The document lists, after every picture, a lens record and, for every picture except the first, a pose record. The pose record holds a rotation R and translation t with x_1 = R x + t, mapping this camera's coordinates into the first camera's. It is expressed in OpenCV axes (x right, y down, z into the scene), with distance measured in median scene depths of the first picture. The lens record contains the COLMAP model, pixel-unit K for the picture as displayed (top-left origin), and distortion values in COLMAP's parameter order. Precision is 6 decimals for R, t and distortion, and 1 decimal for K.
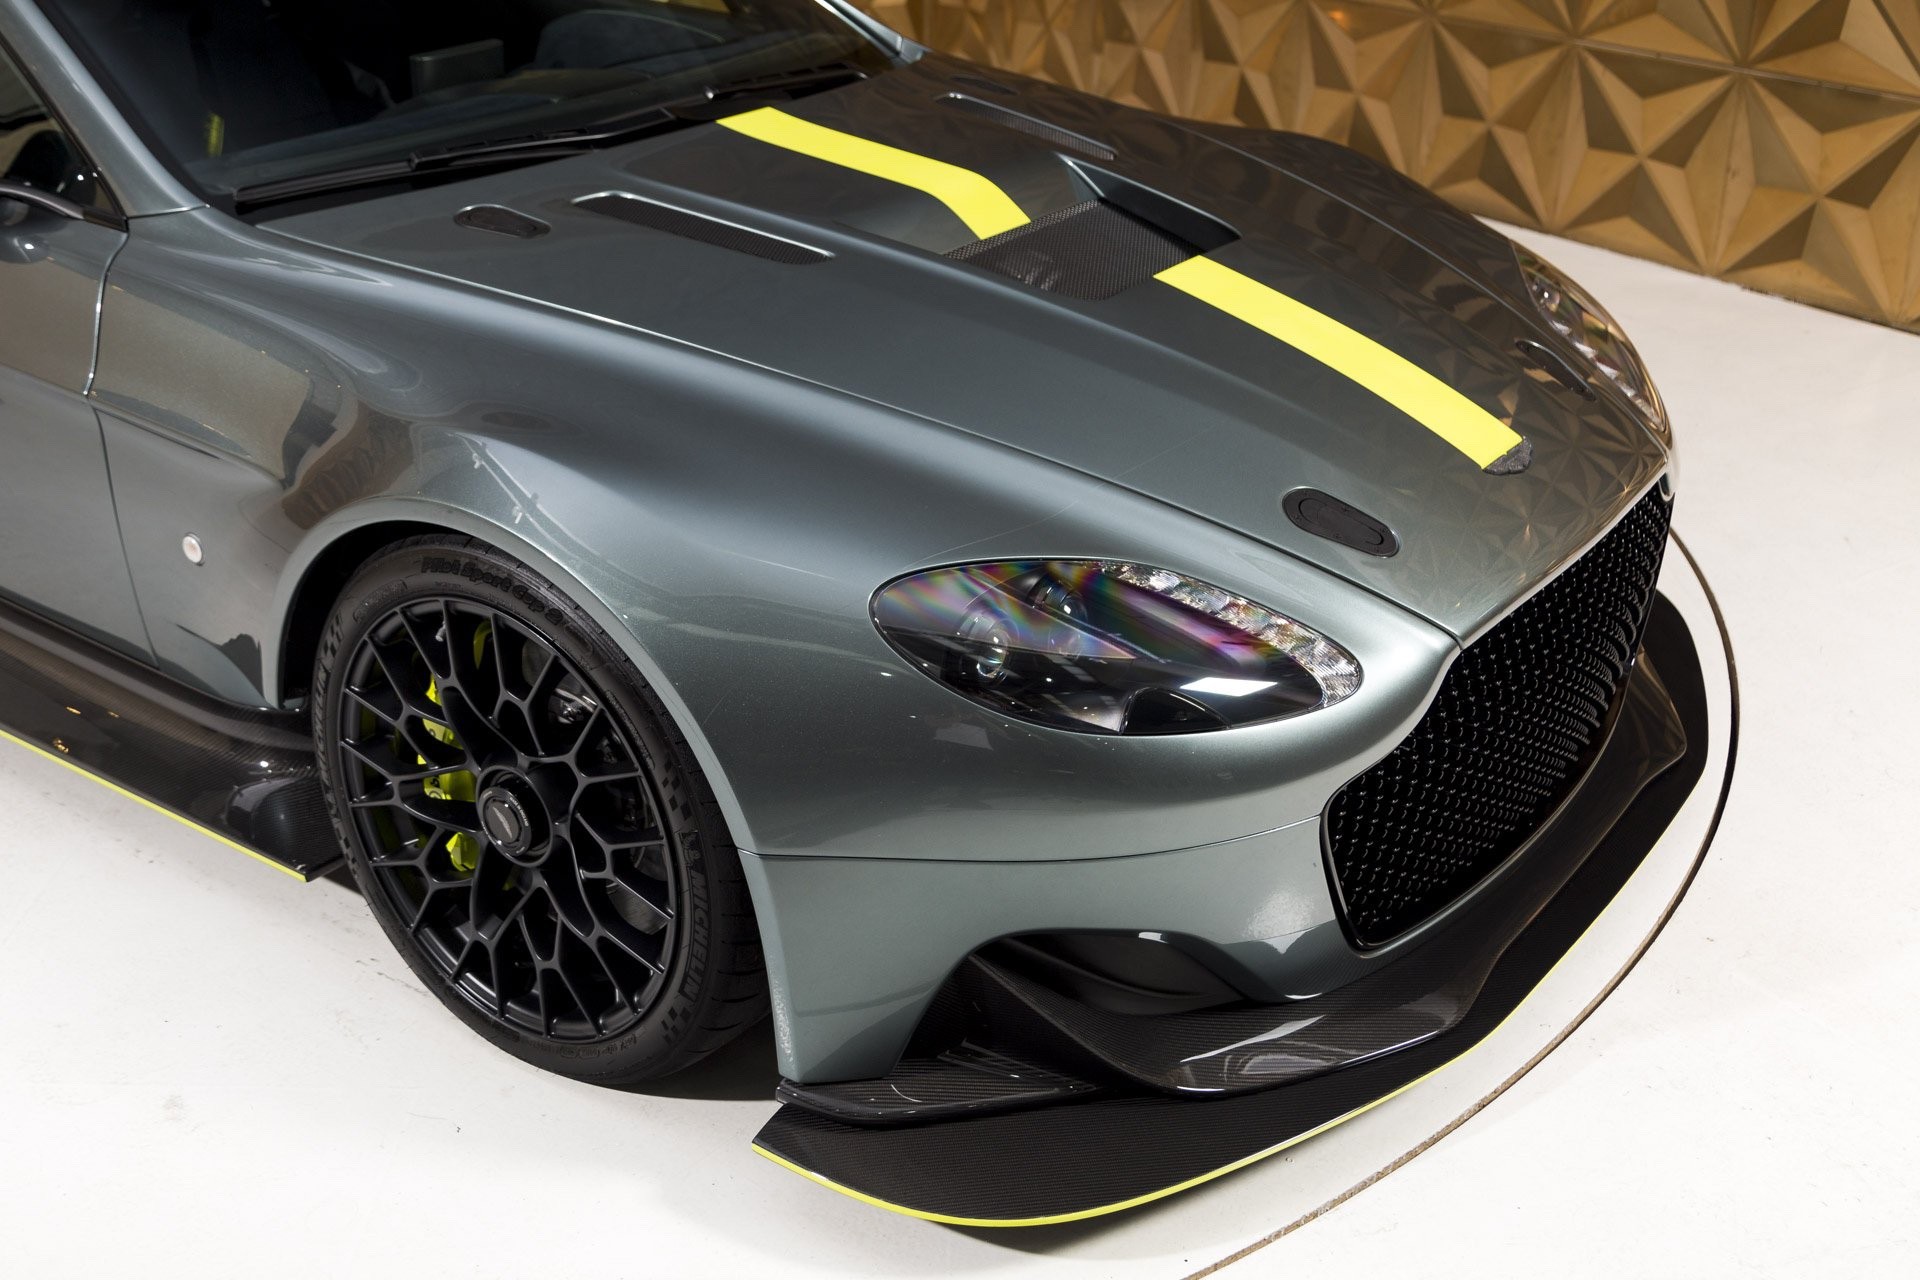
lens RADIAL K [[2023.7, 0, 960.0], [0, 2023.7, 640.0], [0, 0, 1]] dist [0.006115, 0.012541]
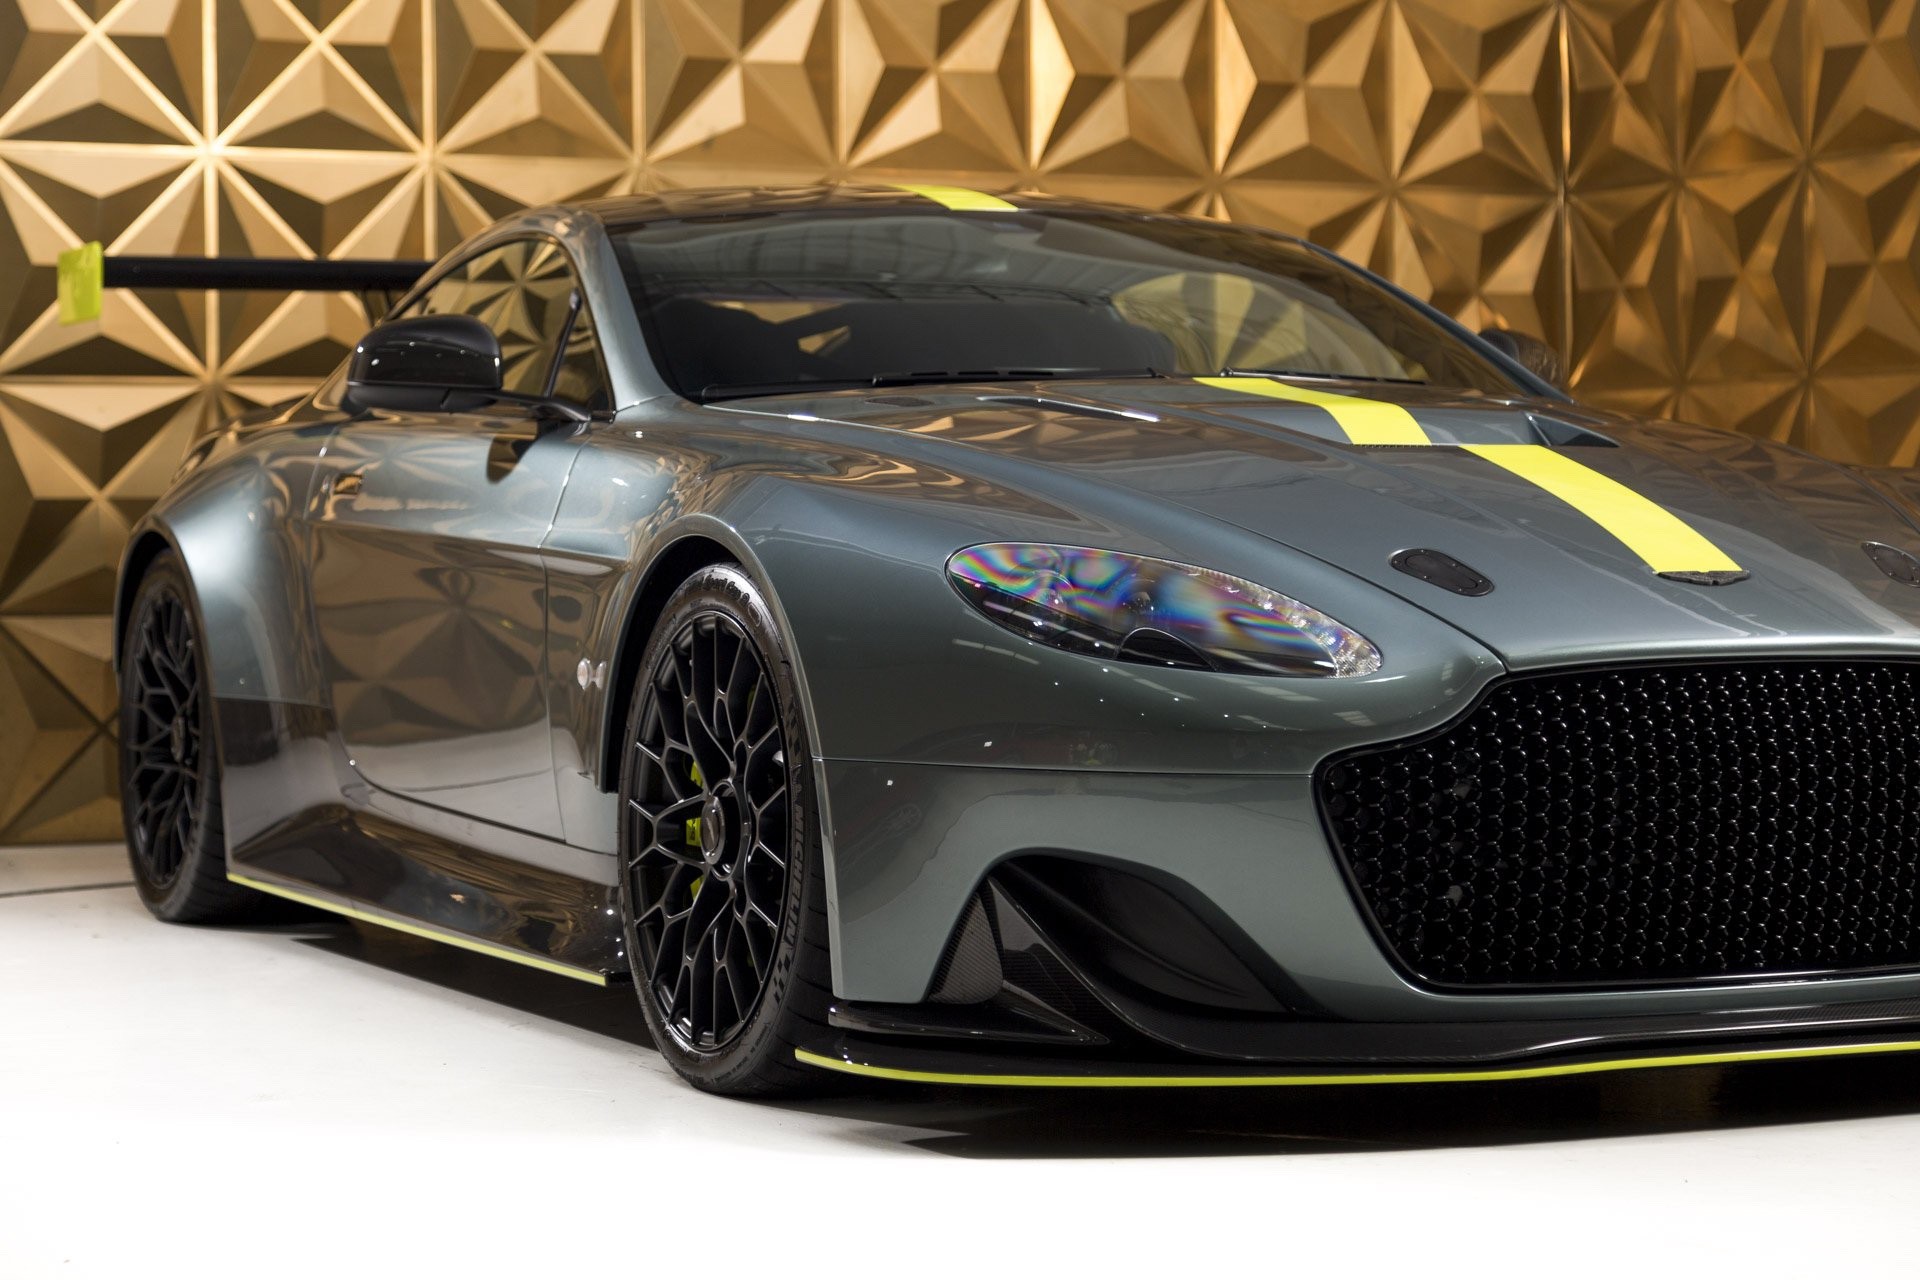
lens RADIAL K [[4192.8, 0, 960.0], [0, 4192.8, 640.0], [0, 0, 1]] dist [-0.011385, -0.109260]
pose [[0.871907, 0.014484, -0.489458, 1.030563], [-0.208615, 0.915300, -0.344537, 0.770602], [0.443011, 0.402512, 0.801078, -0.826093]]
